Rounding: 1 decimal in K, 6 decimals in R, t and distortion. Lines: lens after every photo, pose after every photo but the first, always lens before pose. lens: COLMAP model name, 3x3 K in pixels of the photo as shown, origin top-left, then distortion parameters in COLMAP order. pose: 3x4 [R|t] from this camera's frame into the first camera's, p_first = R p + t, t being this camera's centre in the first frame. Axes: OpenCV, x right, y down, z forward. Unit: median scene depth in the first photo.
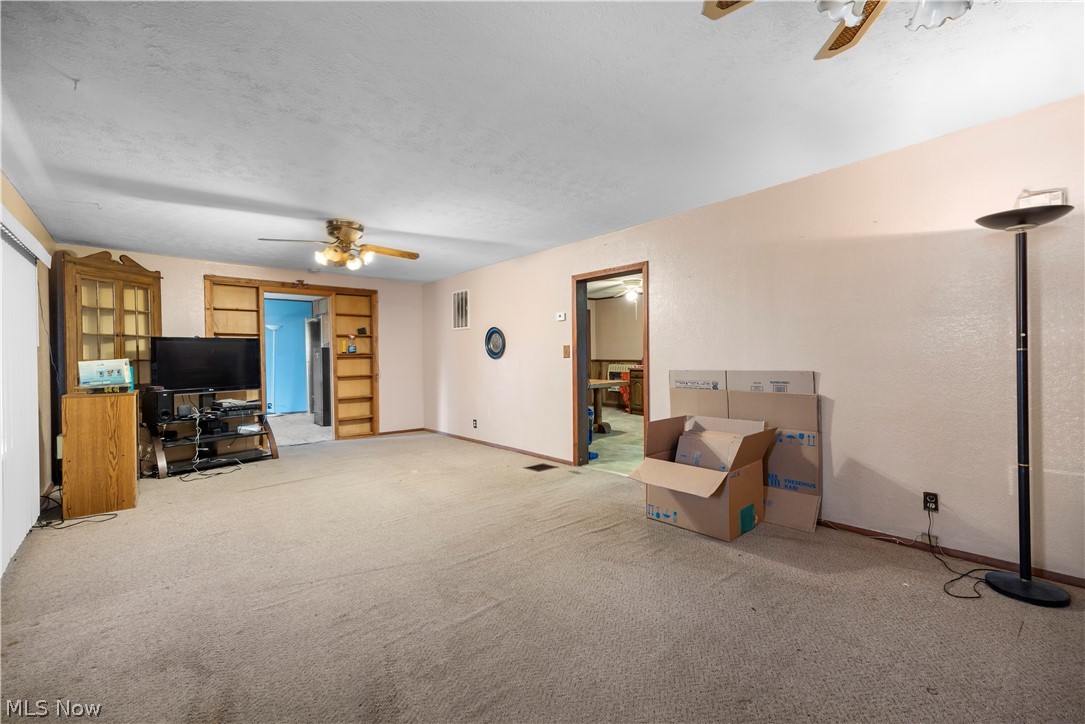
lens RADIAL K [[444.6, 0, 542.5], [0, 444.6, 362.0], [0, 0, 1]] dist [0.001539, 0.000180]
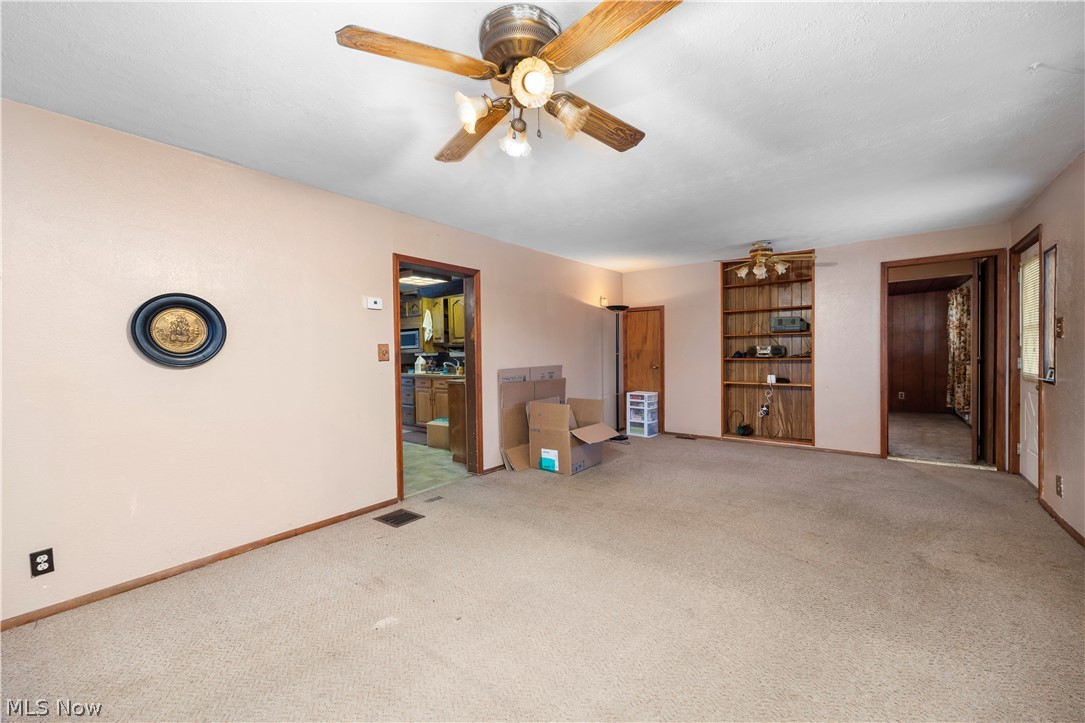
lens RADIAL K [[427.1, 0, 542.5], [0, 427.1, 361.5], [0, 0, 1]] dist [-0.000726, -0.000151]
pose [[-0.172629, -0.000604, 0.984987, -0.713078], [0.030883, 0.999505, 0.006026, -0.004735], [-0.984503, 0.031460, -0.172524, 0.899647]]
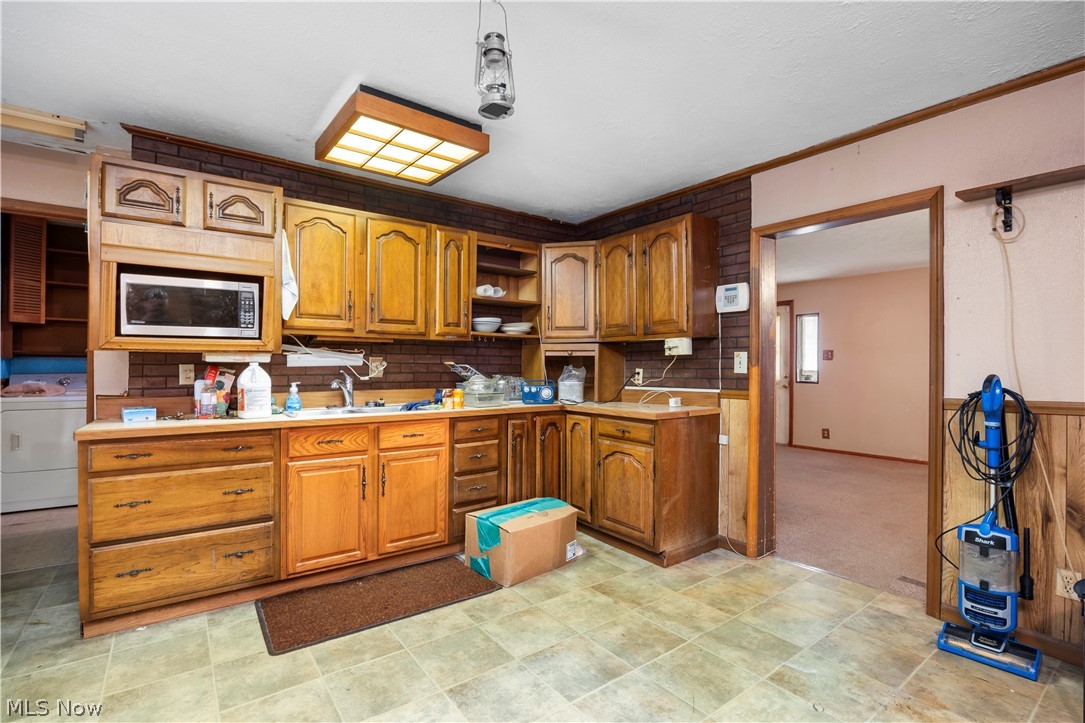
lens RADIAL K [[501.7, 0, 542.9], [0, 501.7, 365.3], [0, 0, 1]] dist [-0.018723, -0.000094]
pose [[-0.995418, 0.009480, 0.095150, 0.451229], [0.011044, 0.999812, 0.015925, -0.030814], [-0.094981, 0.016903, -0.995336, 1.586542]]
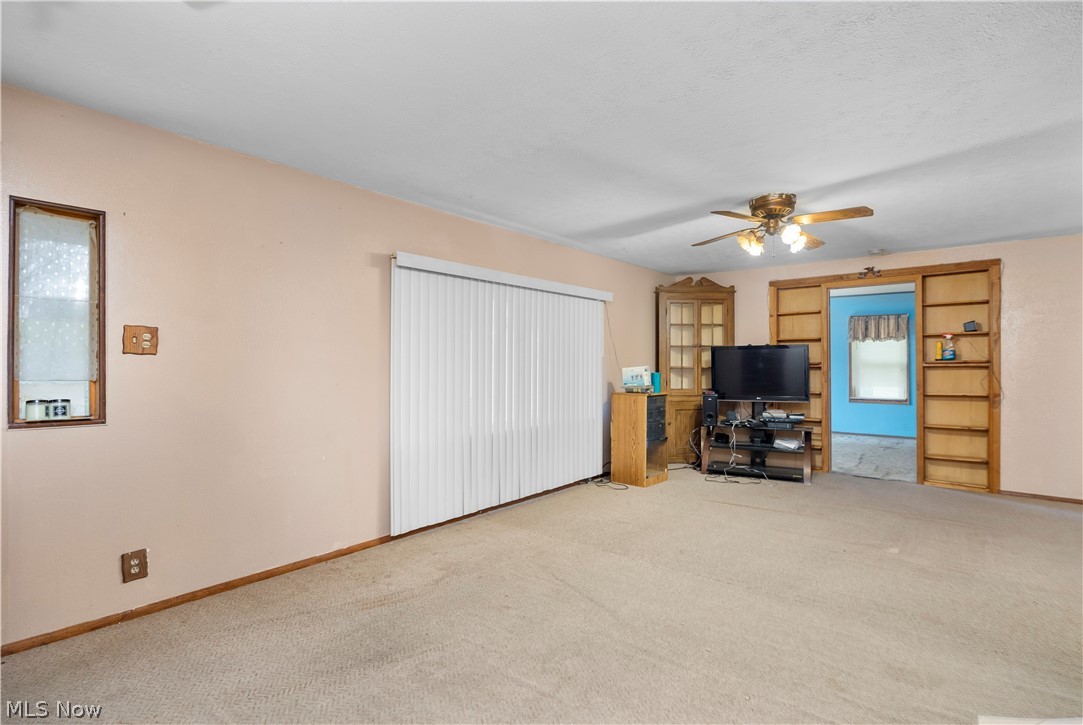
lens RADIAL K [[520.0, 0, 545.3], [0, 520.0, 366.8], [0, 0, 1]] dist [-0.012990, 0.000077]
pose [[0.152889, 0.010667, -0.988186, 0.351067], [-0.015039, 0.999851, 0.008466, -0.010613], [0.988129, 0.013567, 0.153026, 0.390882]]
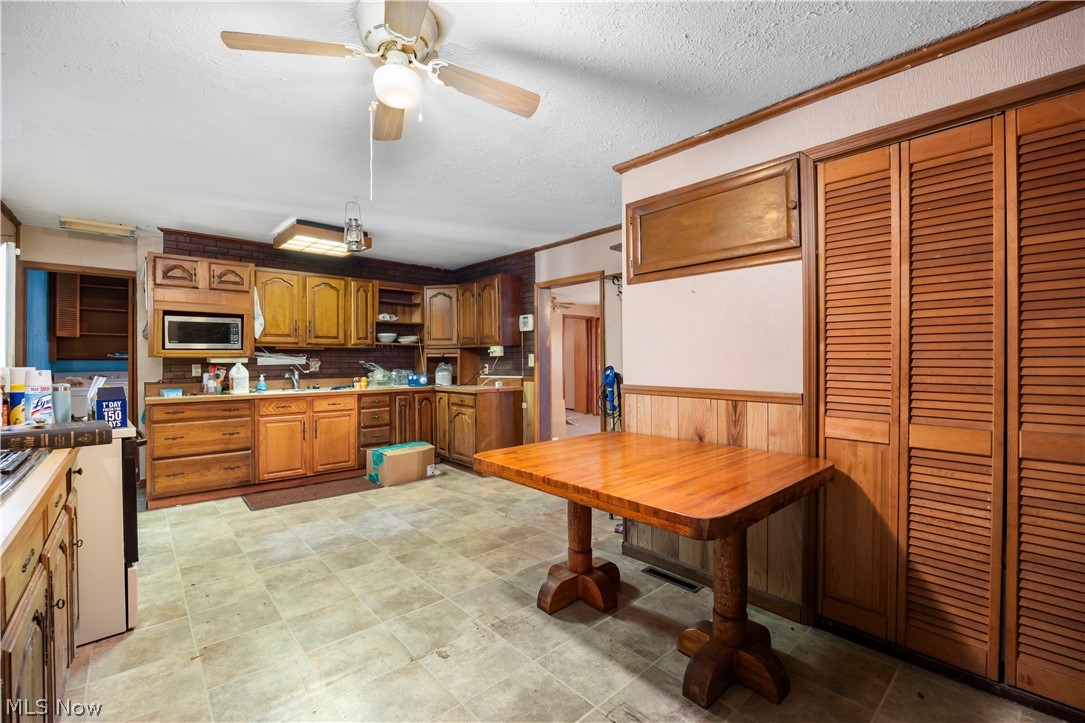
lens RADIAL K [[465.5, 0, 542.5], [0, 465.5, 361.5], [0, 0, 1]] dist [-0.020303, 0.000066]
pose [[-0.999818, 0.018444, 0.004891, 0.217308], [0.018526, 0.999680, 0.017236, -0.035973], [-0.004572, 0.017323, -0.999839, 1.976359]]
